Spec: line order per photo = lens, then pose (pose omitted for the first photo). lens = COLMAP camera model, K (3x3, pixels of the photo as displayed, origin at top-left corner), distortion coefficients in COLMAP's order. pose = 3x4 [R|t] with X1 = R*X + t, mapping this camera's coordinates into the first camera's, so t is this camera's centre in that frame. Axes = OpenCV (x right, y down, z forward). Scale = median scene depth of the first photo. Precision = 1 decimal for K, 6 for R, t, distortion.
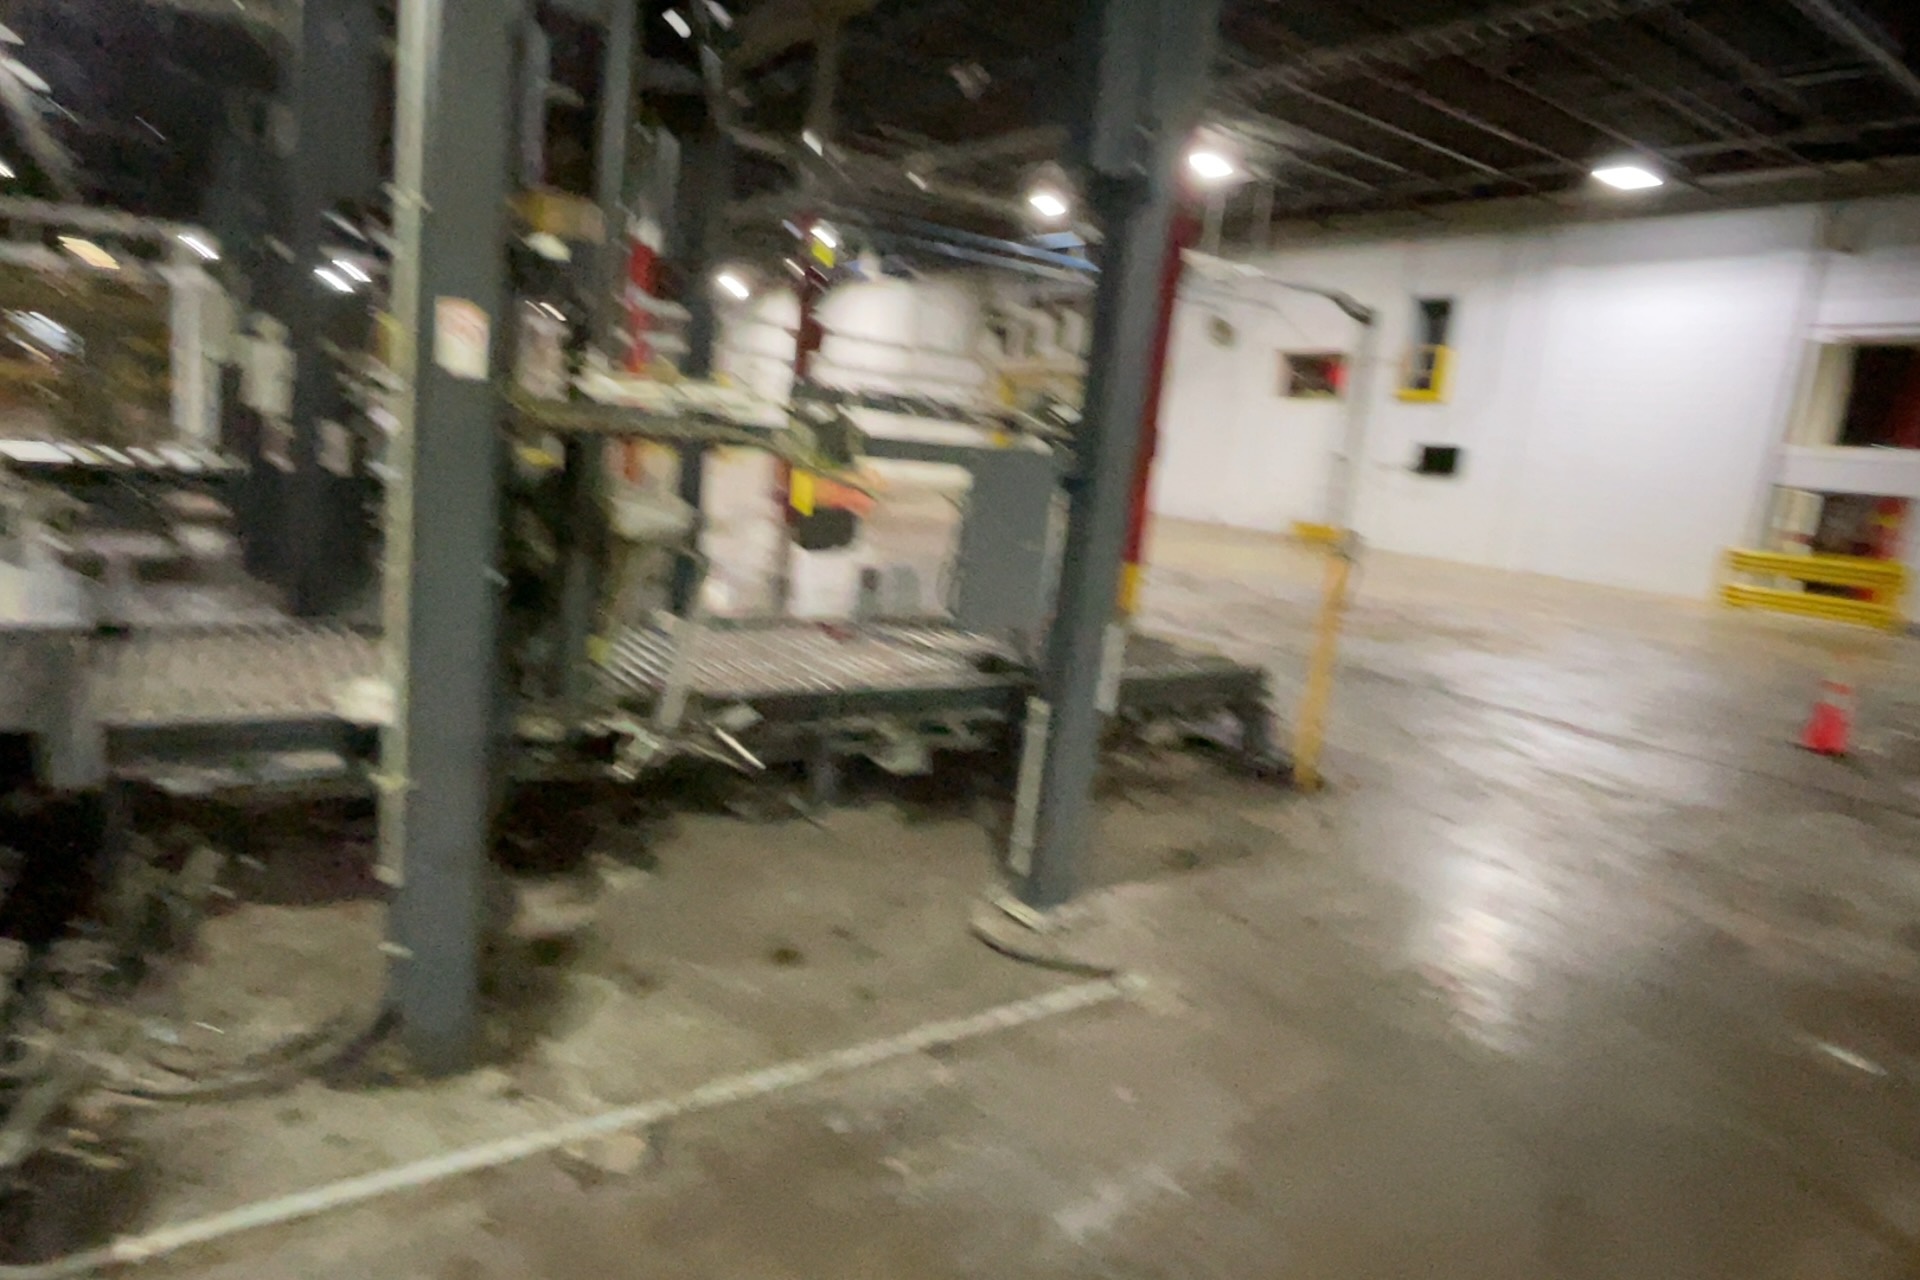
lens RADIAL K [[1084.9, 0, 934.0], [0, 1084.9, 627.4], [0, 0, 1]] dist [0.000980, -0.000289]
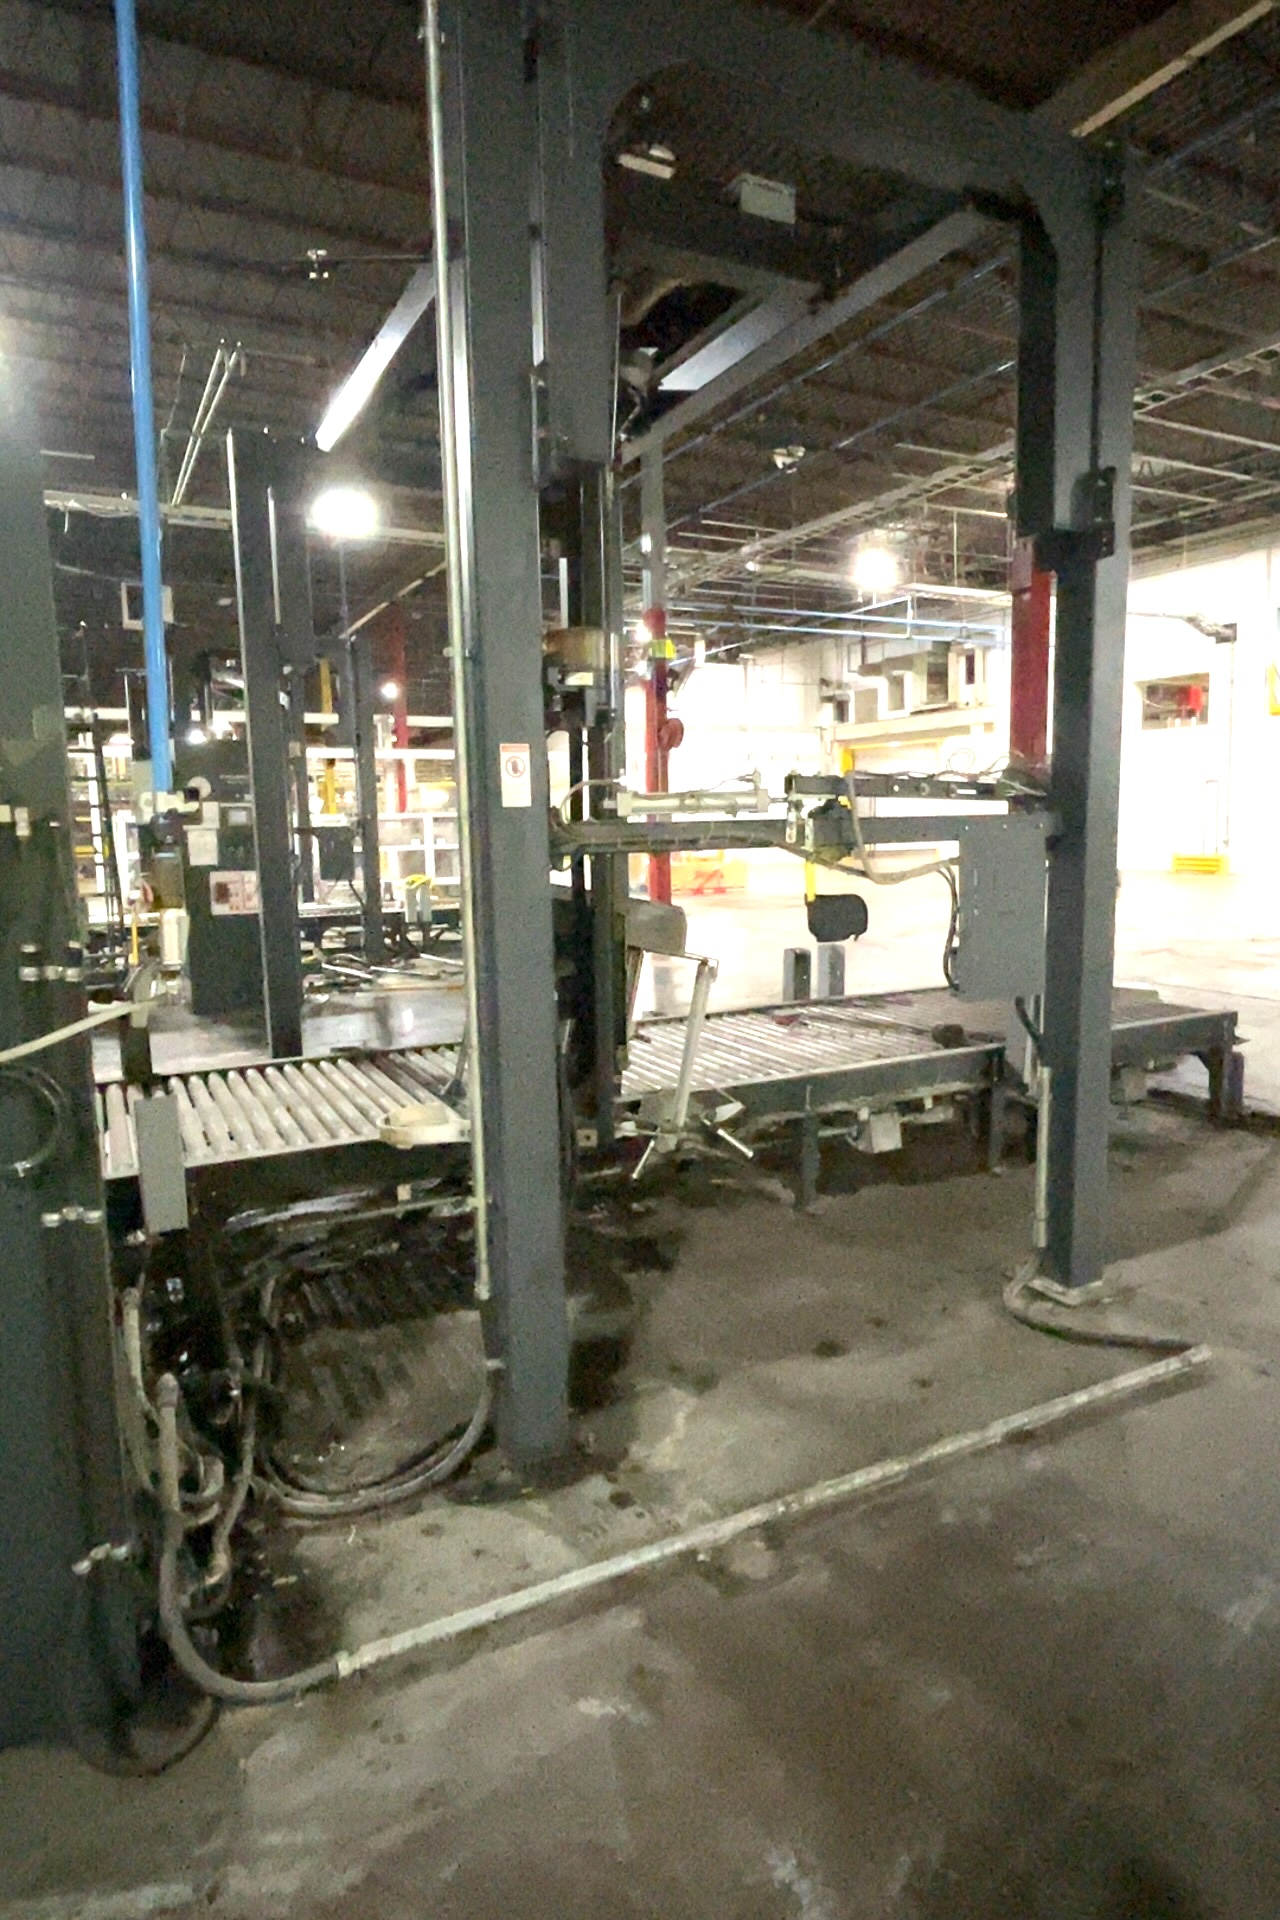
lens RADIAL K [[1084.9, 0, 640.0], [0, 1084.9, 960.0], [0, 0, 1]] dist [0.000980, -0.000289]
pose [[0.985707, -0.104684, -0.131996, -0.123985], [0.098392, 0.993717, -0.053337, -0.012358], [0.136750, 0.039587, 0.989814, -0.017195]]
